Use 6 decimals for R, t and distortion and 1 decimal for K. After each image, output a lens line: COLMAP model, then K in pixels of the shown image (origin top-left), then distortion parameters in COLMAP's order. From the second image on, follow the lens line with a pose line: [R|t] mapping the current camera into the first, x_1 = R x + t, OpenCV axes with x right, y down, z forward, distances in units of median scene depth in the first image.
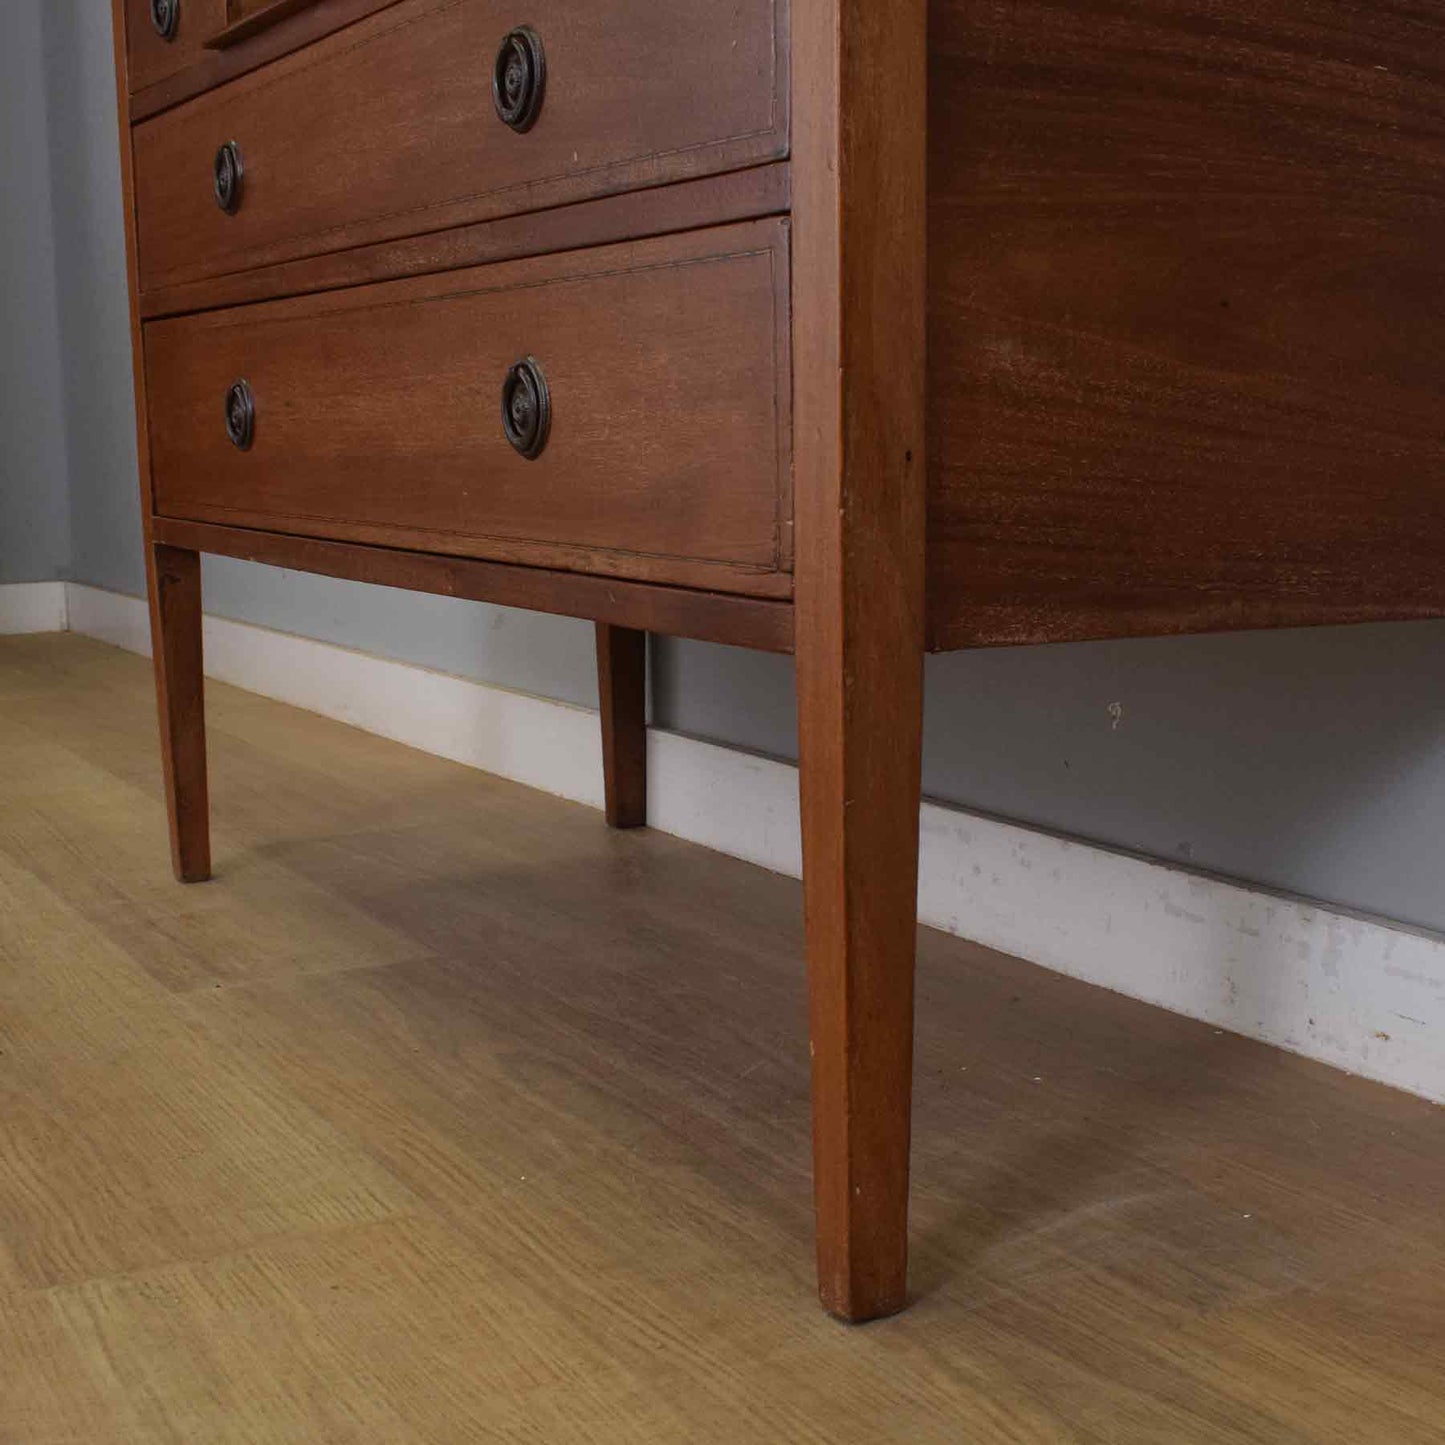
lens RADIAL K [[2228.8, 0, 761.4], [0, 2228.8, 787.3], [0, 0, 1]] dist [-0.041318, -0.174508]
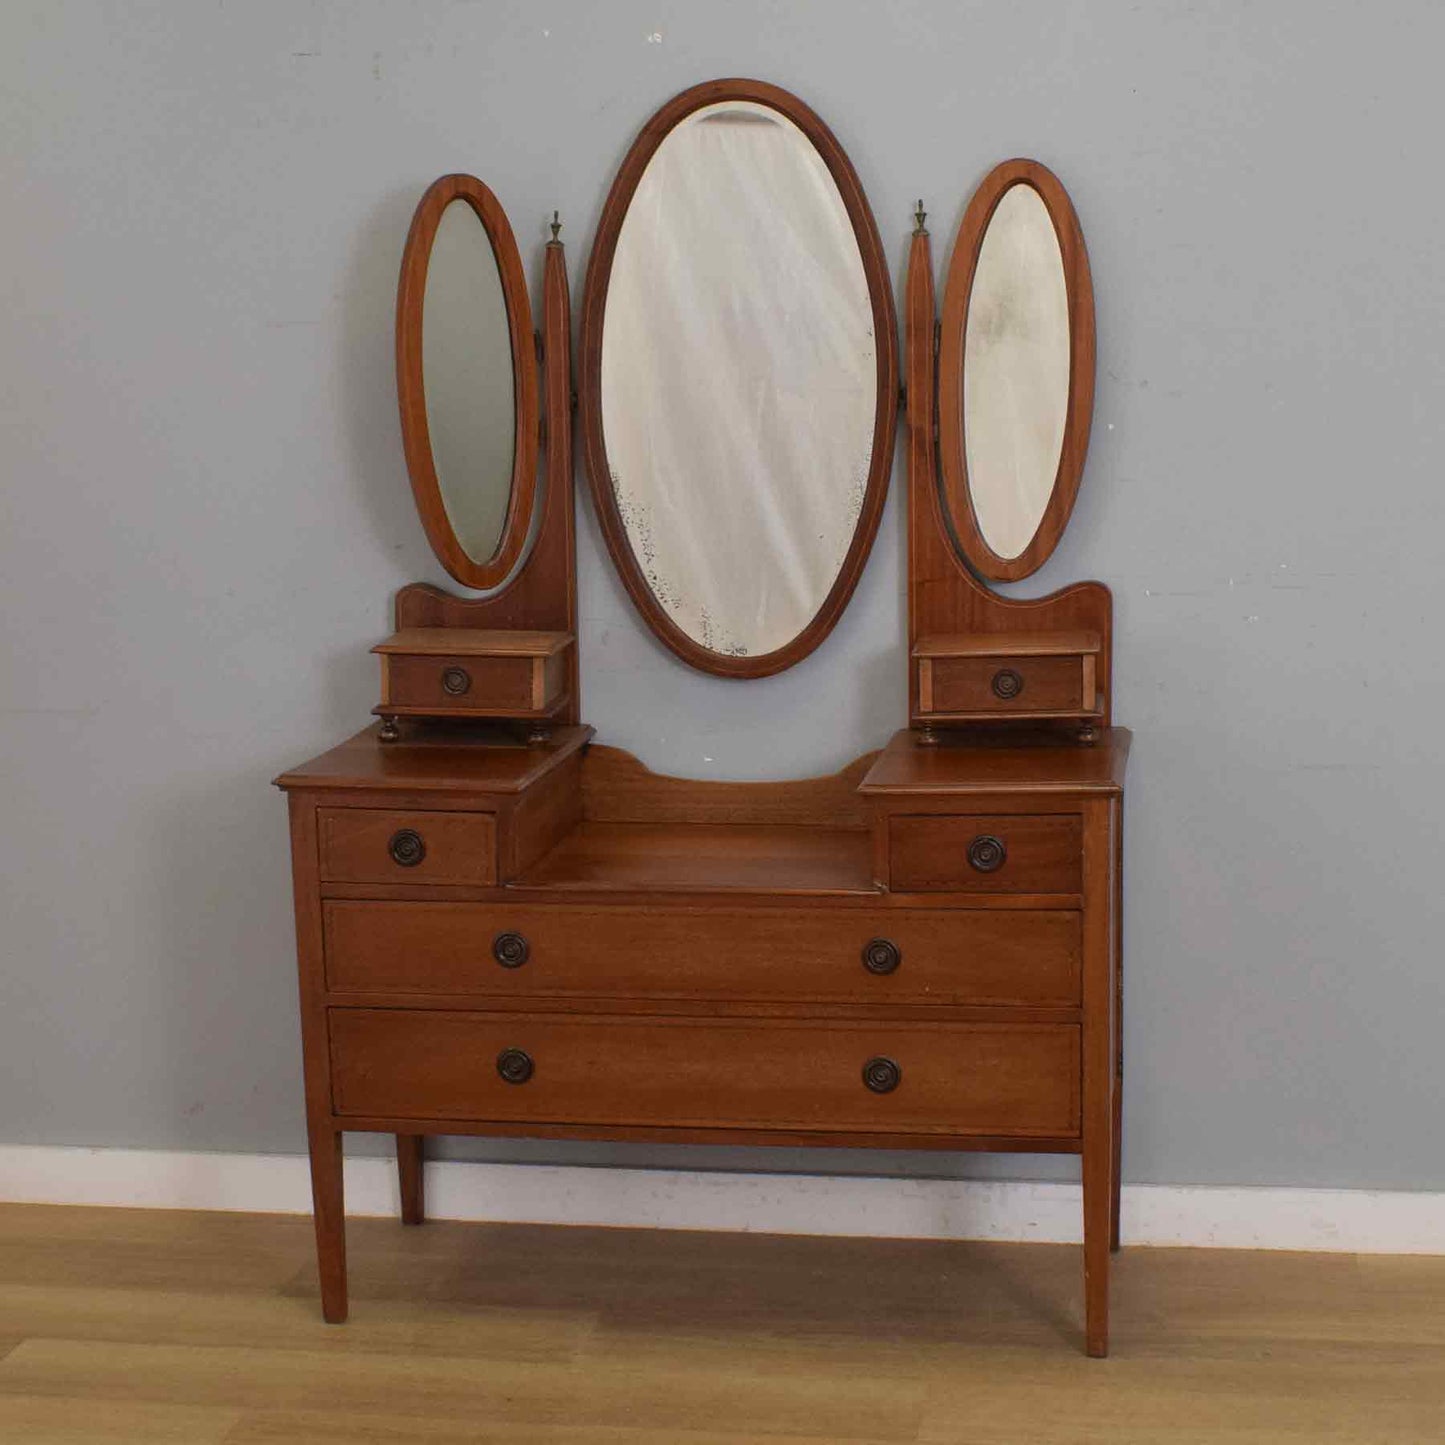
lens RADIAL K [[2674.3, 0, 722.5], [0, 2674.3, 722.5], [0, 0, 1]] dist [-0.042249, -0.159163]
pose [[0.636856, -0.121807, 0.761300, -2.203242], [0.146608, 0.988557, 0.035524, -0.618243], [-0.756915, 0.088989, 0.647426, -0.794861]]
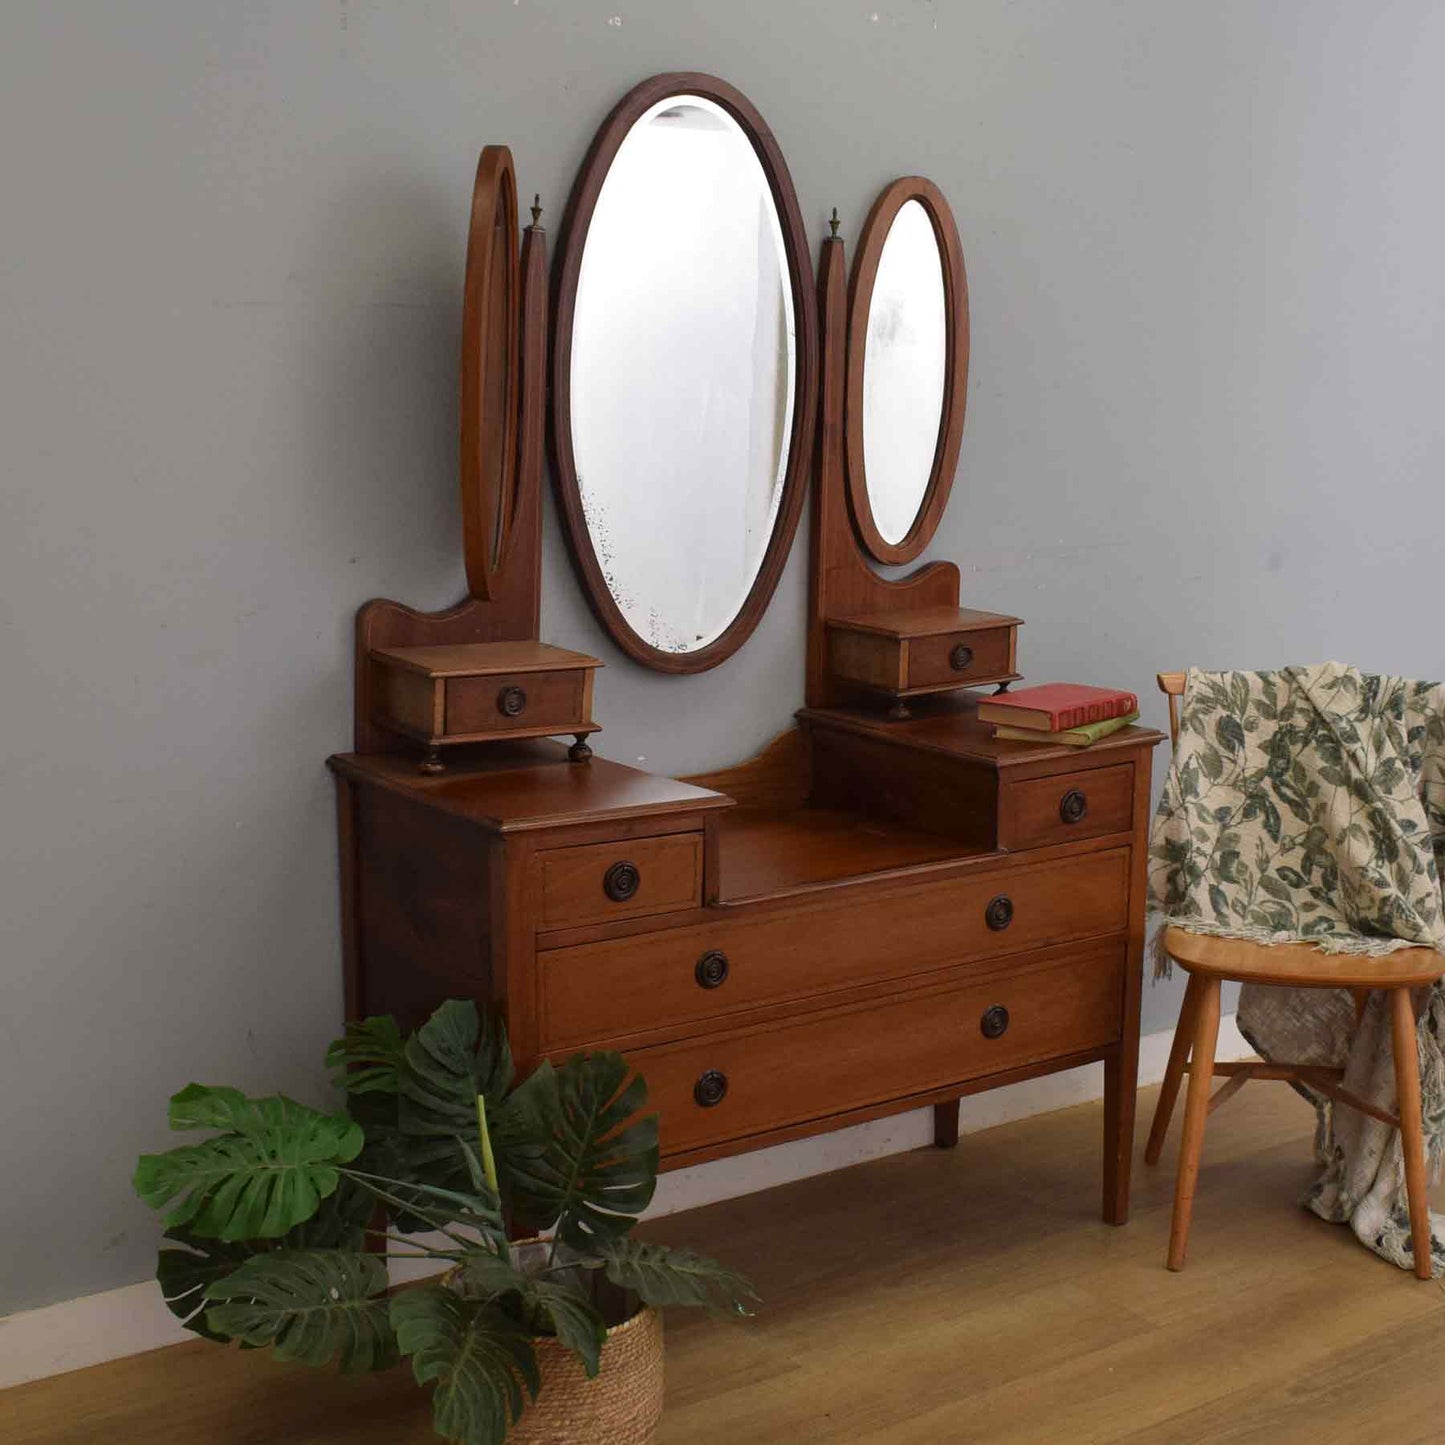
lens RADIAL K [[2228.8, 0, 761.4], [0, 2228.8, 787.3], [0, 0, 1]] dist [-0.041318, -0.174508]
pose [[-0.114890, -0.193701, 0.974310, -2.396462], [0.158137, 0.964731, 0.210444, -0.951626], [-0.980710, 0.178253, -0.080206, 1.264798]]
